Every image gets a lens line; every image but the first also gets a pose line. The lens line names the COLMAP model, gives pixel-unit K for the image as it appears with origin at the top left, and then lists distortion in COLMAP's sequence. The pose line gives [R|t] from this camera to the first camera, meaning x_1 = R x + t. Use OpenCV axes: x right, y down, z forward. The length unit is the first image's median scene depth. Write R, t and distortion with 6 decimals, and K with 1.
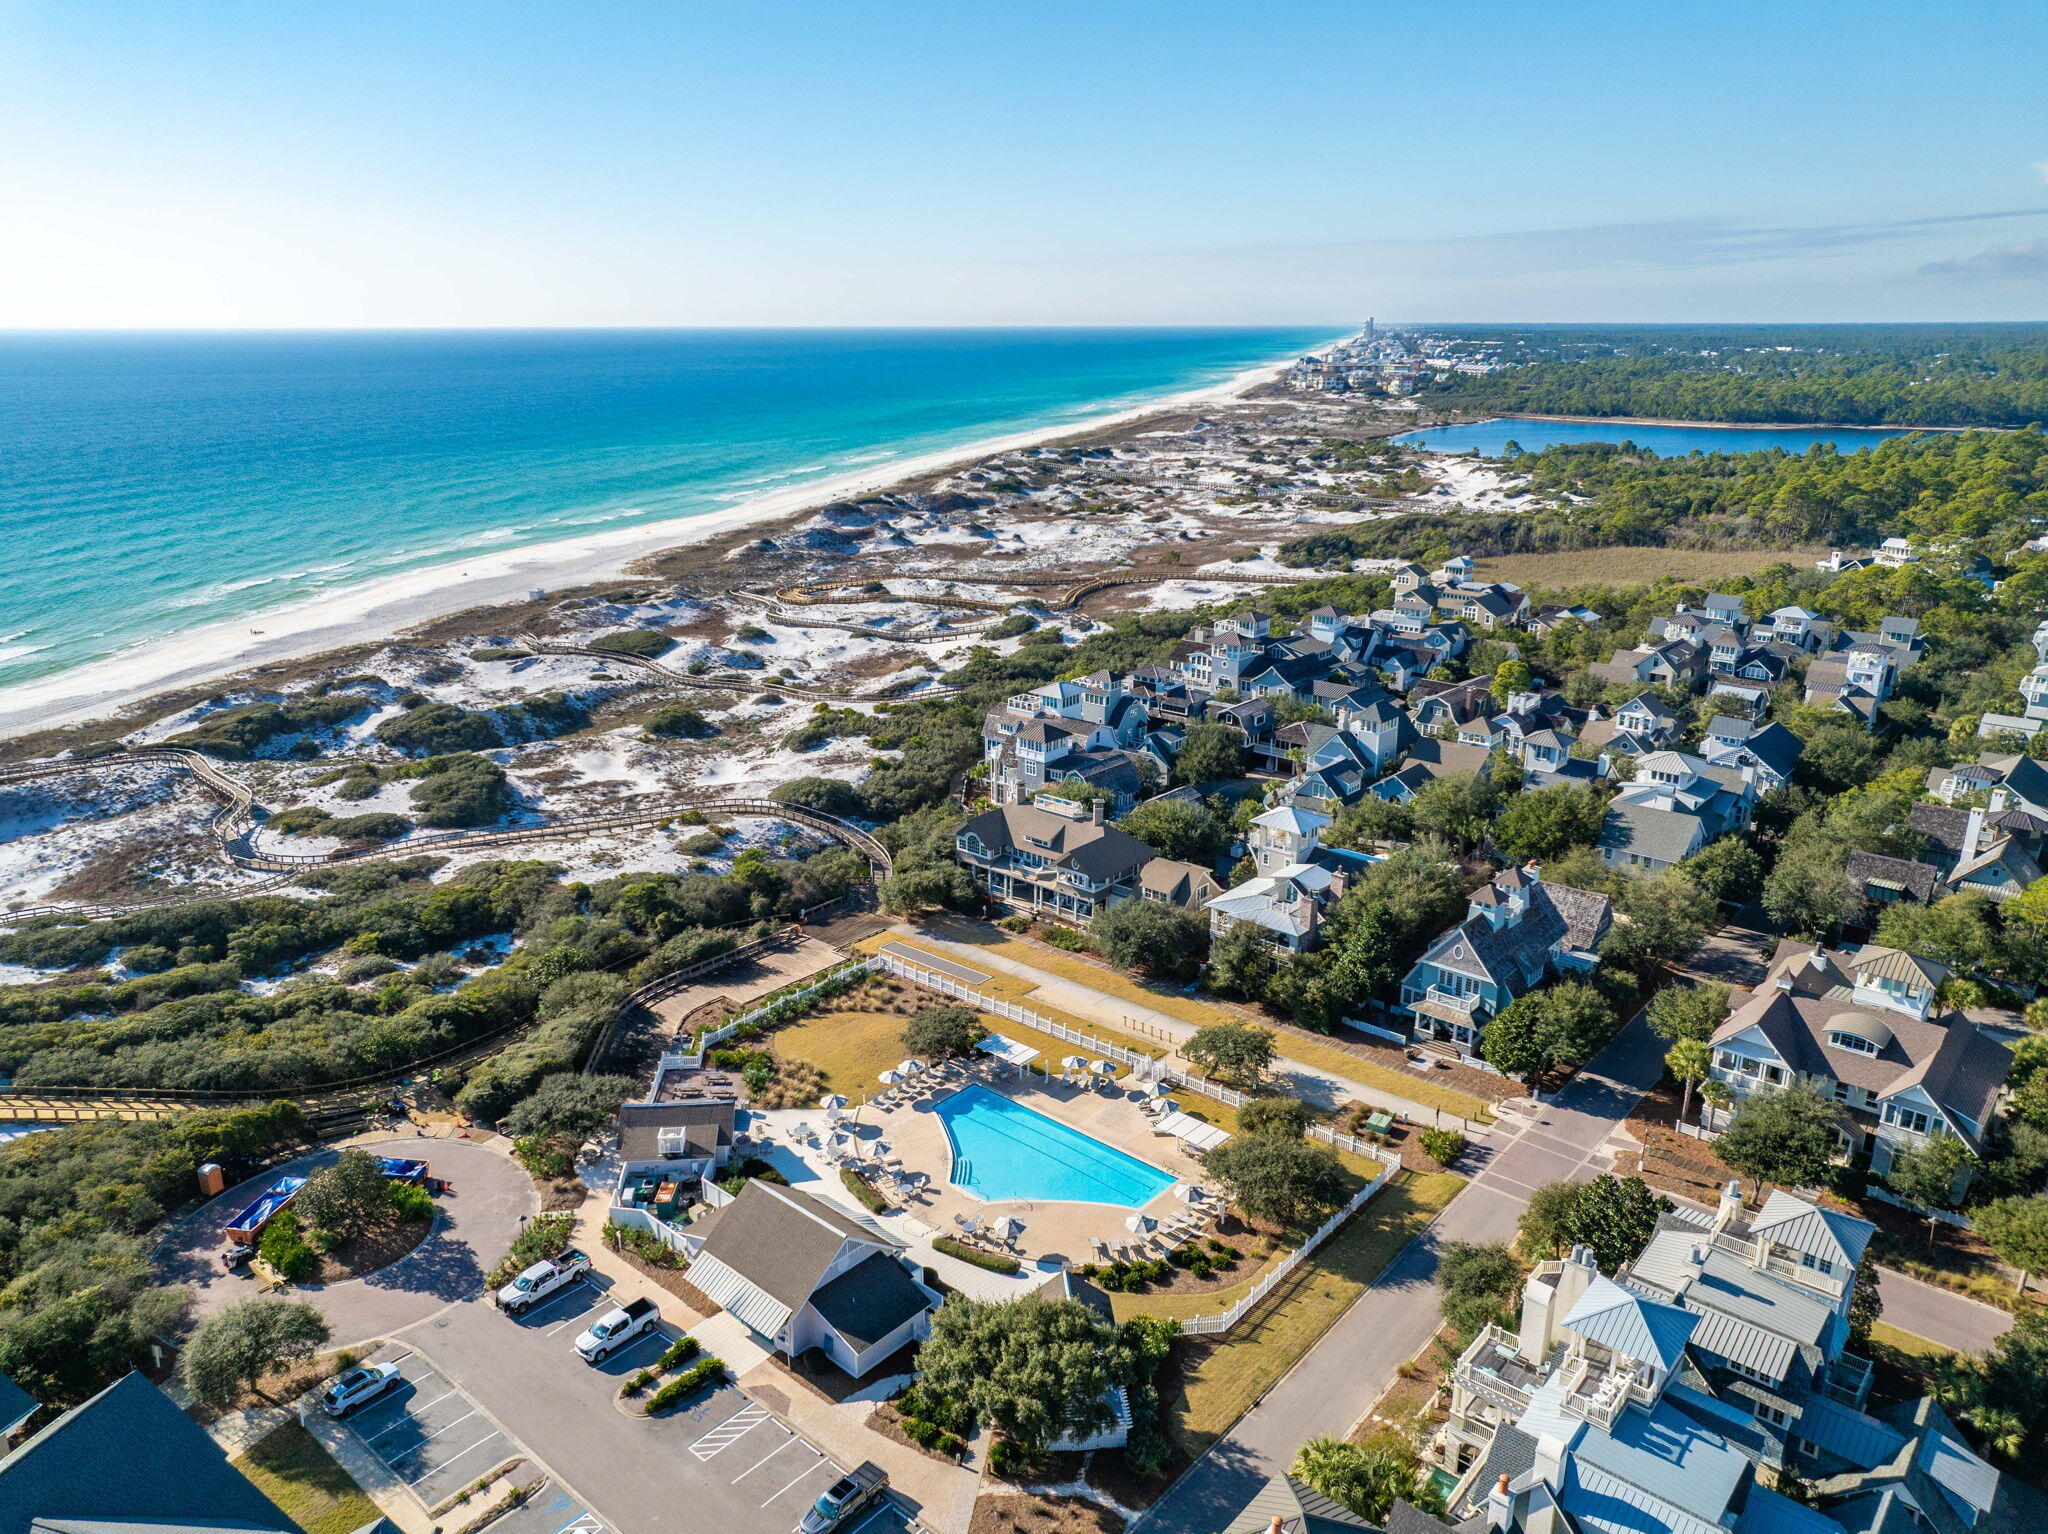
lens RADIAL K [[1378.7, 0, 1024.0], [0, 1378.7, 767.0], [0, 0, 1]] dist [-0.004884, 0.000889]
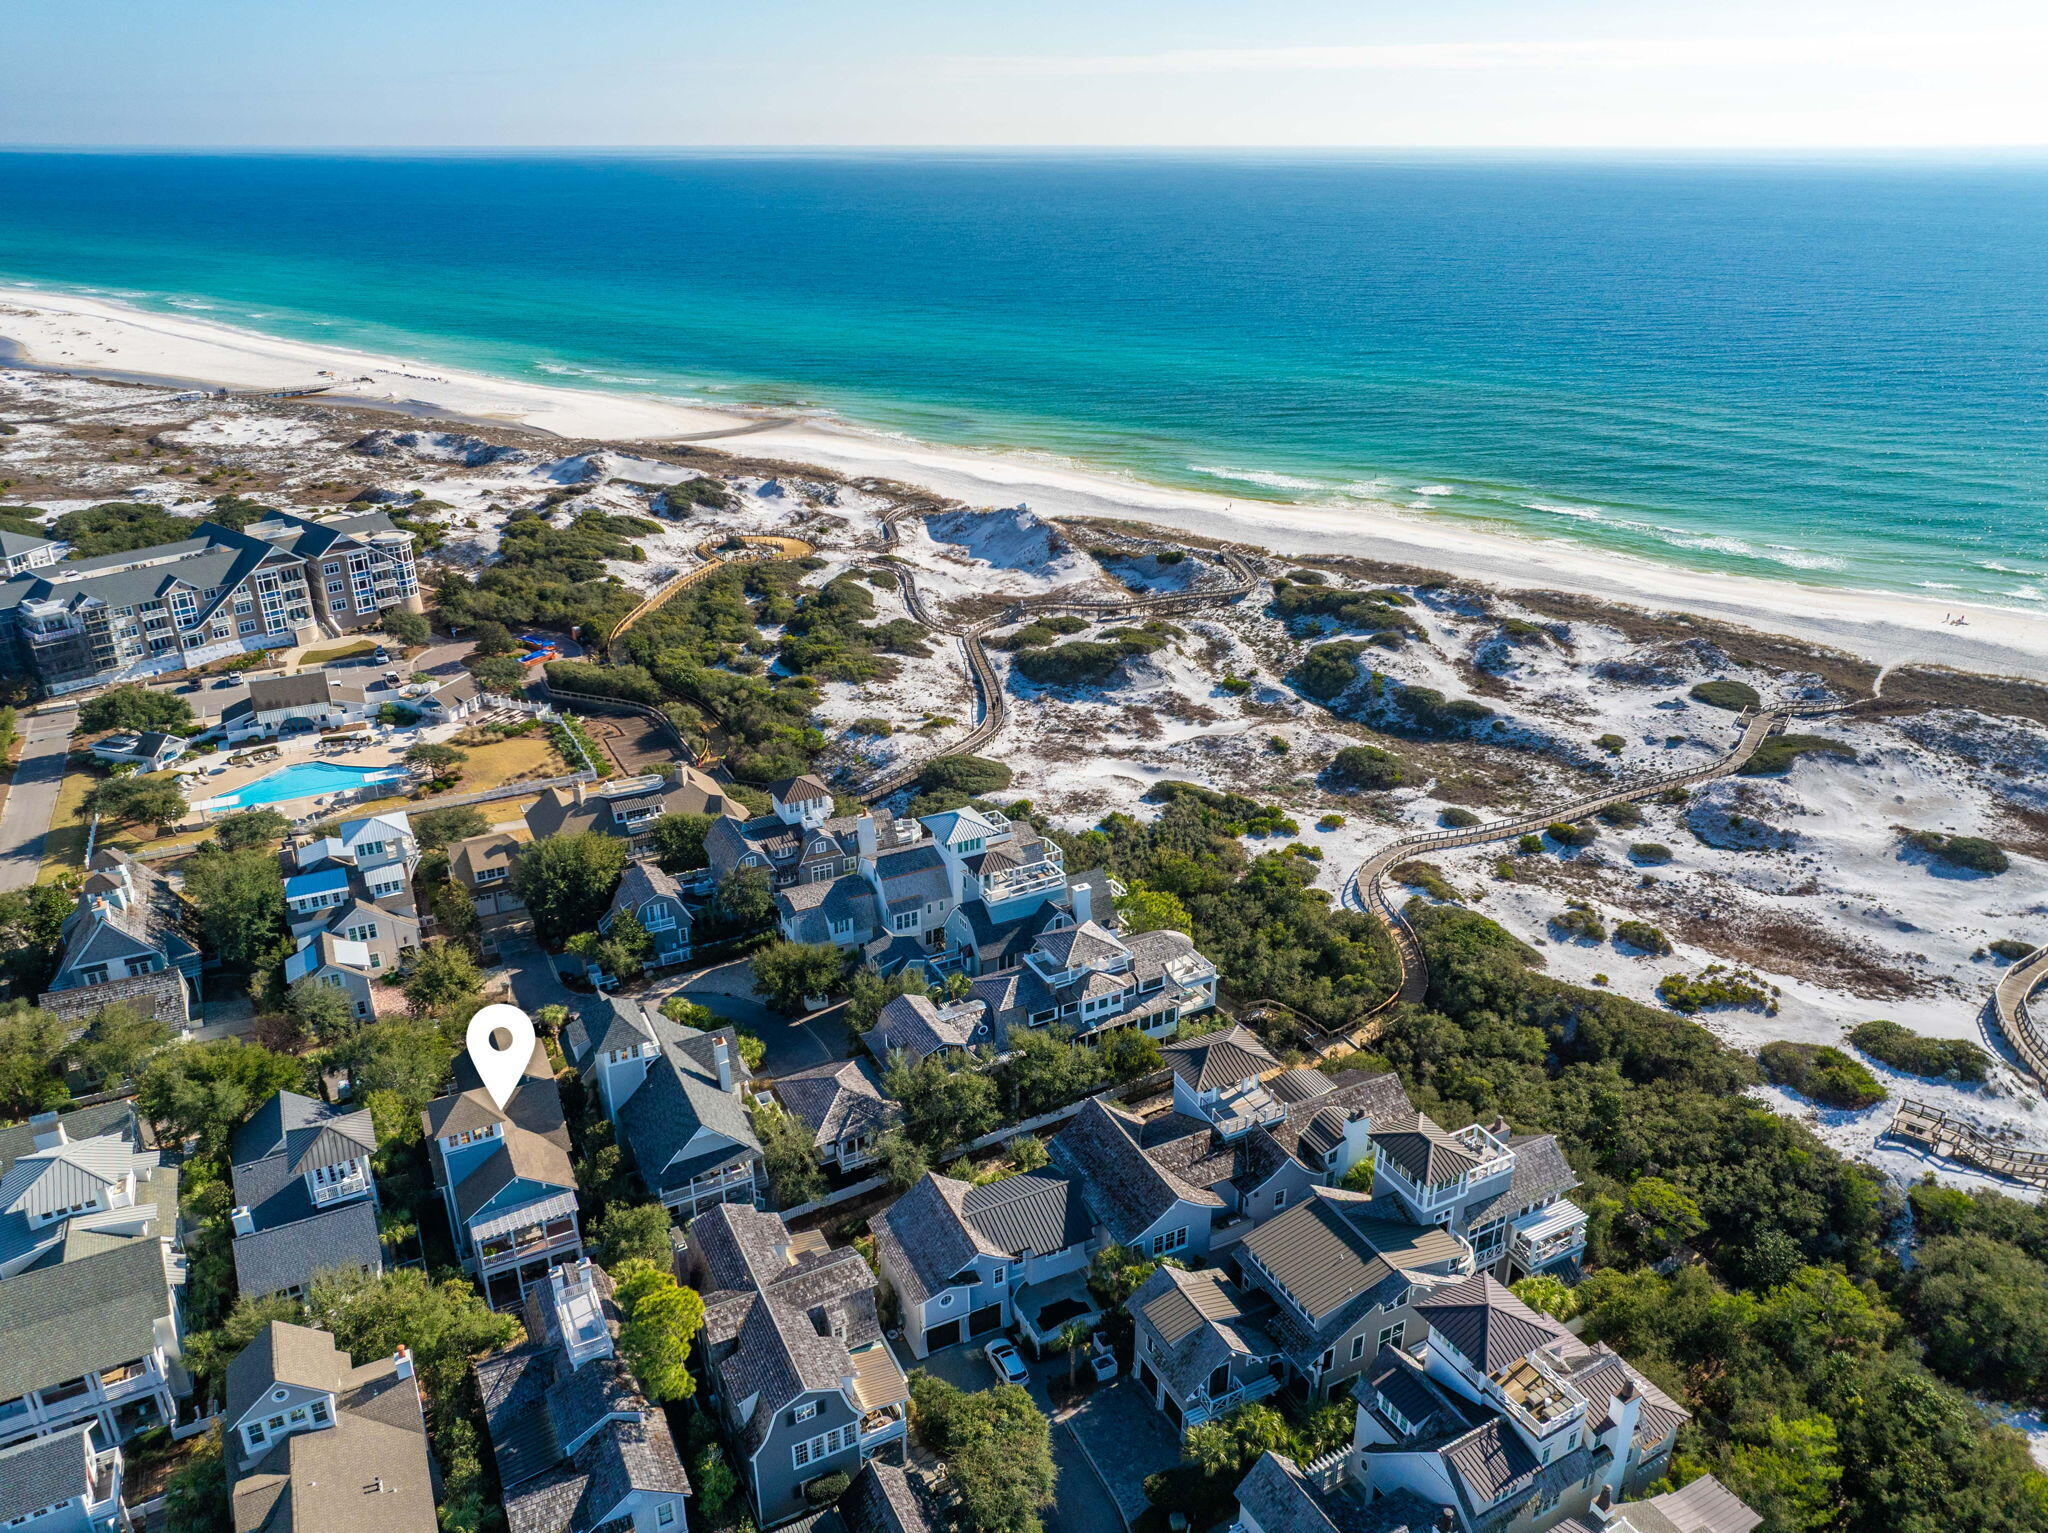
lens RADIAL K [[1378.7, 0, 1024.0], [0, 1378.7, 766.5], [0, 0, 1]] dist [-0.004884, 0.000889]
pose [[-0.352002, 0.368070, -0.860593, 0.590050], [-0.292224, 0.830263, 0.474624, -0.408398], [0.889213, 0.418554, -0.184695, 1.113278]]
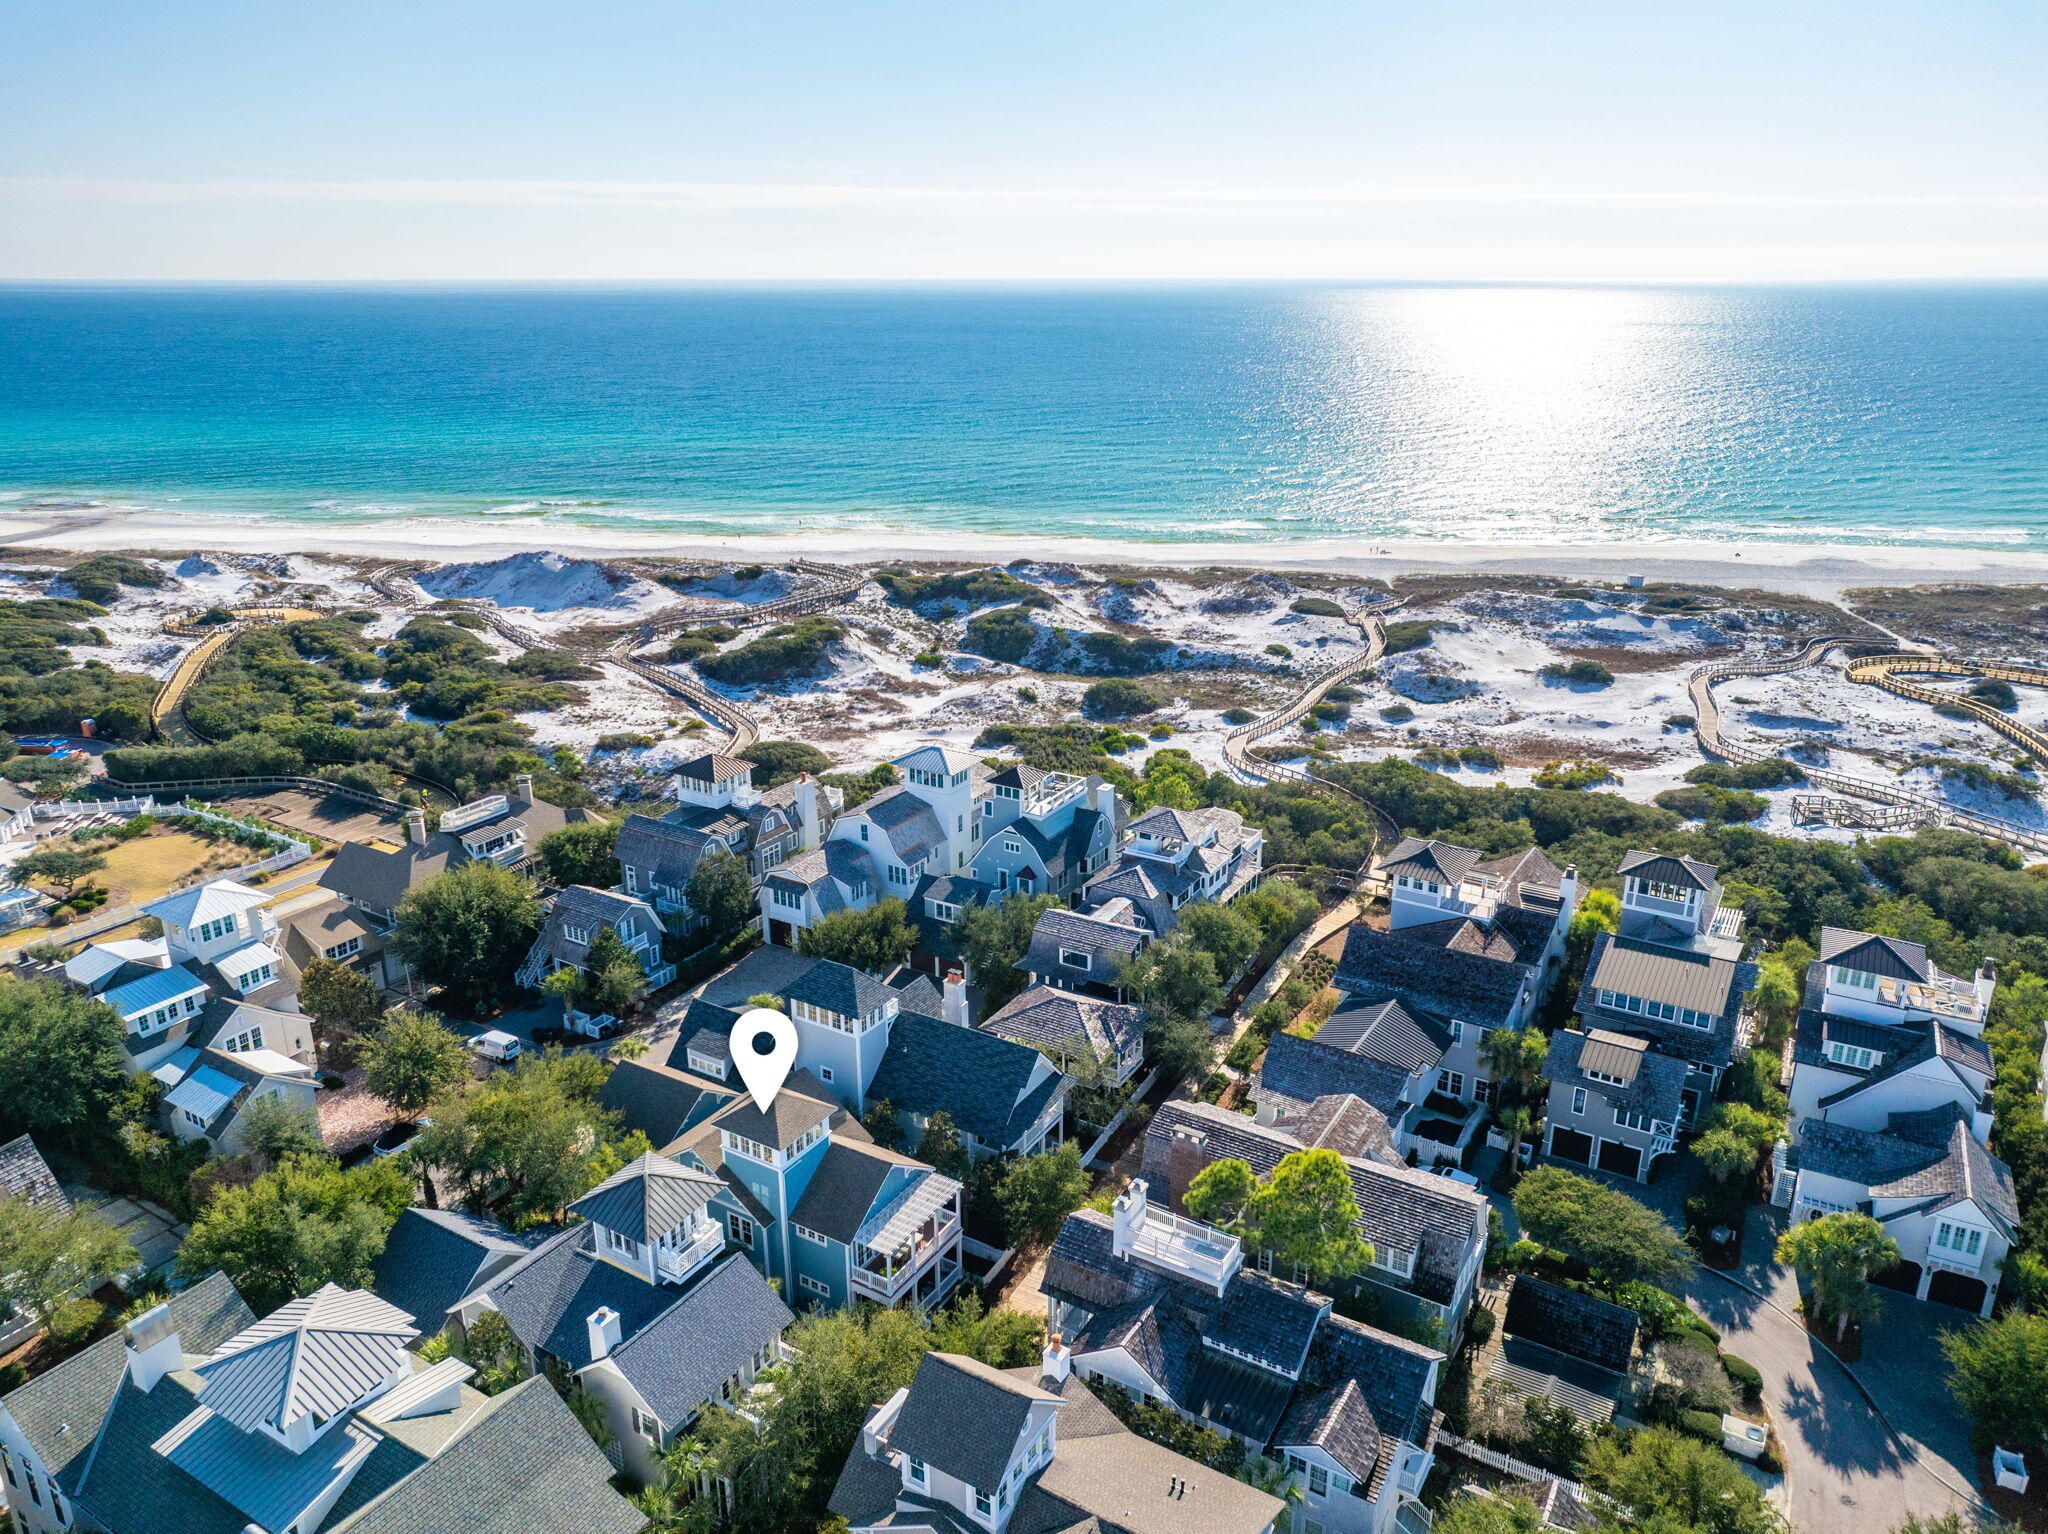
lens RADIAL K [[1378.7, 0, 1024.0], [0, 1378.7, 767.0], [0, 0, 1]] dist [-0.004884, 0.000889]
pose [[0.174690, 0.322478, -0.930318, 0.606186], [-0.301155, 0.917066, 0.261335, -0.223025], [0.937438, 0.234517, 0.257318, 0.851879]]
